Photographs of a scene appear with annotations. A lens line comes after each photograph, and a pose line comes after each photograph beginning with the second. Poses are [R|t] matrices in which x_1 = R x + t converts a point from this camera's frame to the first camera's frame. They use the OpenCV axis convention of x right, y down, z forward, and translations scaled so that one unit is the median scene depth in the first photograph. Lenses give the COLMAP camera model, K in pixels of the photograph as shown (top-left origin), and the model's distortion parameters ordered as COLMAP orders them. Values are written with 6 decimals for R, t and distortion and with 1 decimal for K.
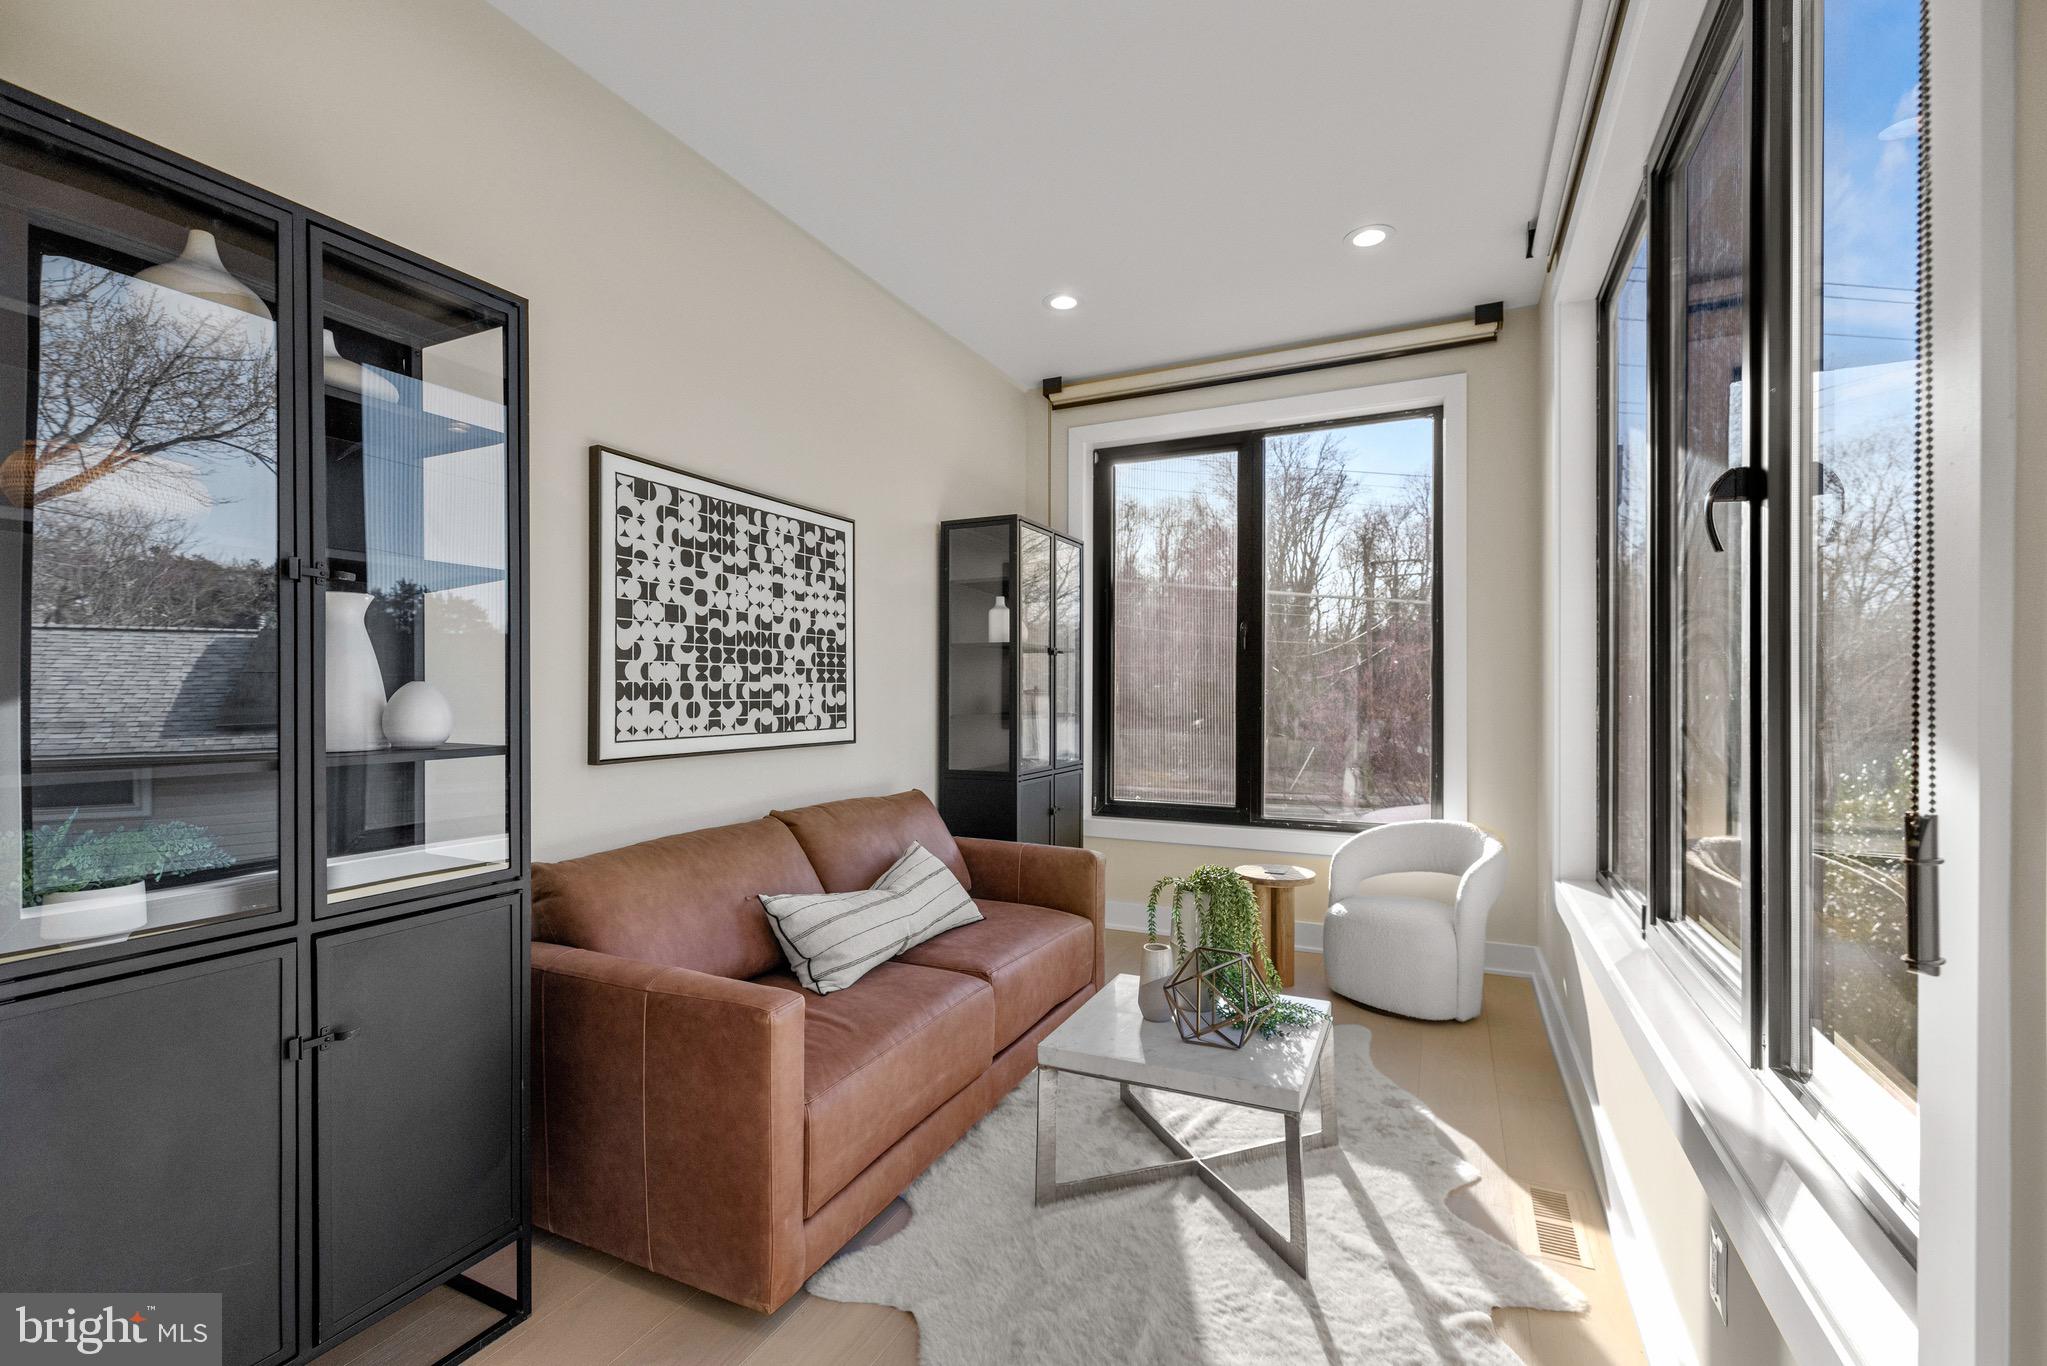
lens RADIAL K [[889.4, 0, 1021.5], [0, 889.4, 681.5], [0, 0, 1]] dist [0.002696, 0.000842]
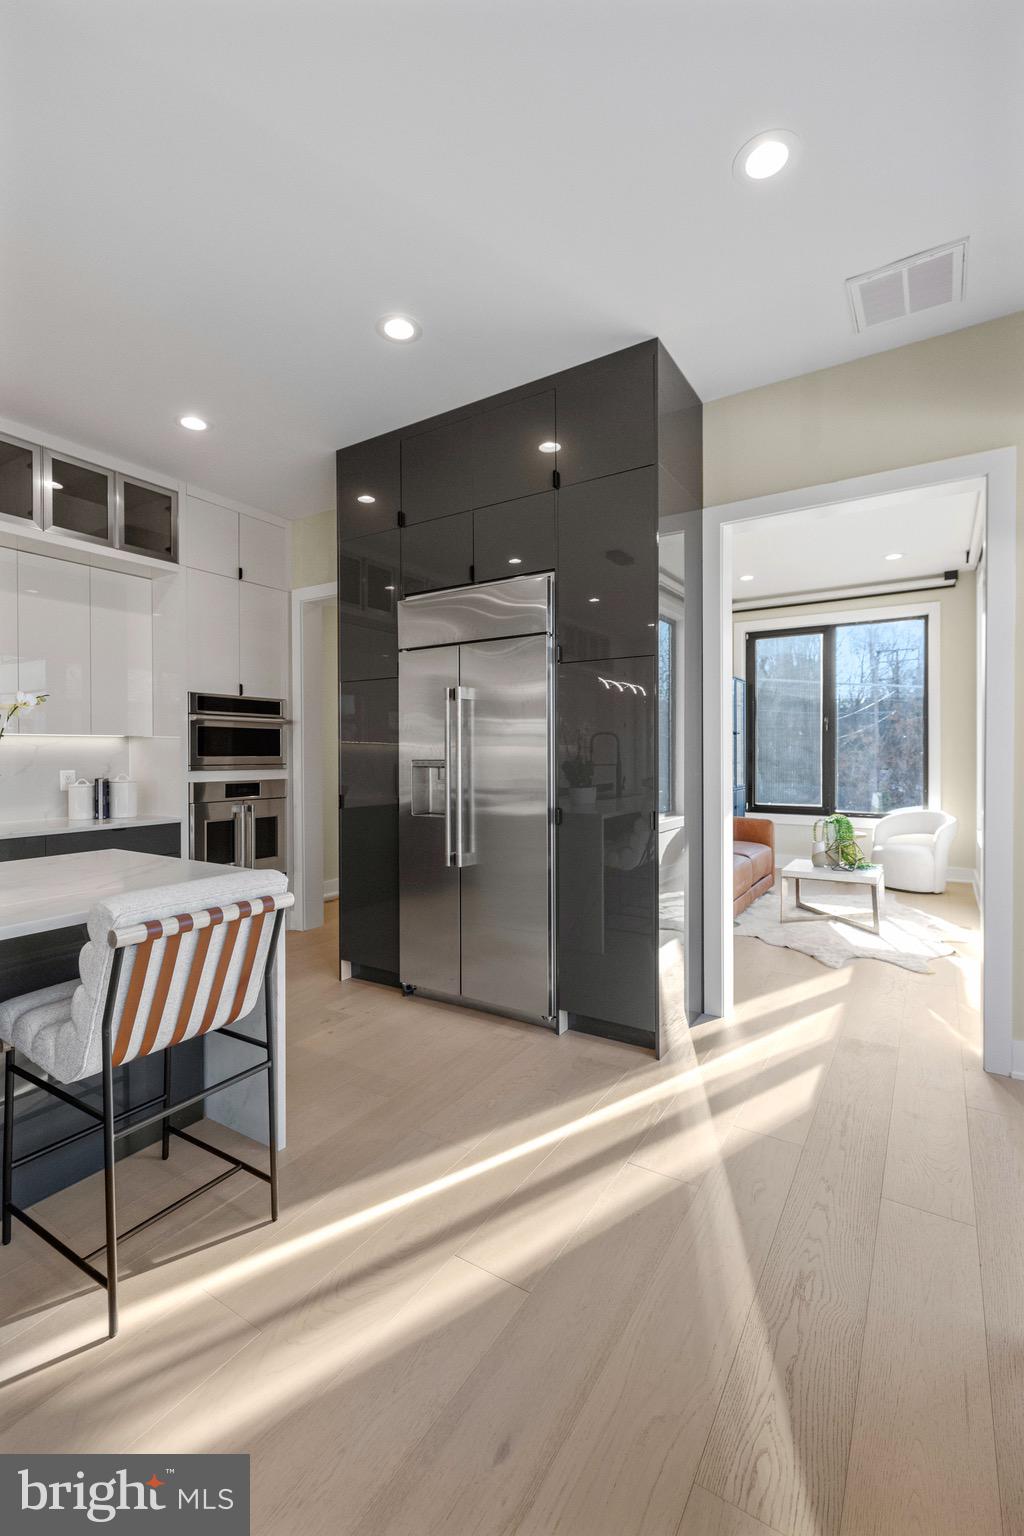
lens RADIAL K [[667.4, 0, 520.3], [0, 667.4, 756.7], [0, 0, 1]] dist [0.002696, 0.000842]
pose [[0.993469, -0.007156, -0.113879, -0.282315], [0.009321, 0.999786, 0.018495, -0.012055], [0.113722, -0.019435, 0.993323, -0.628019]]
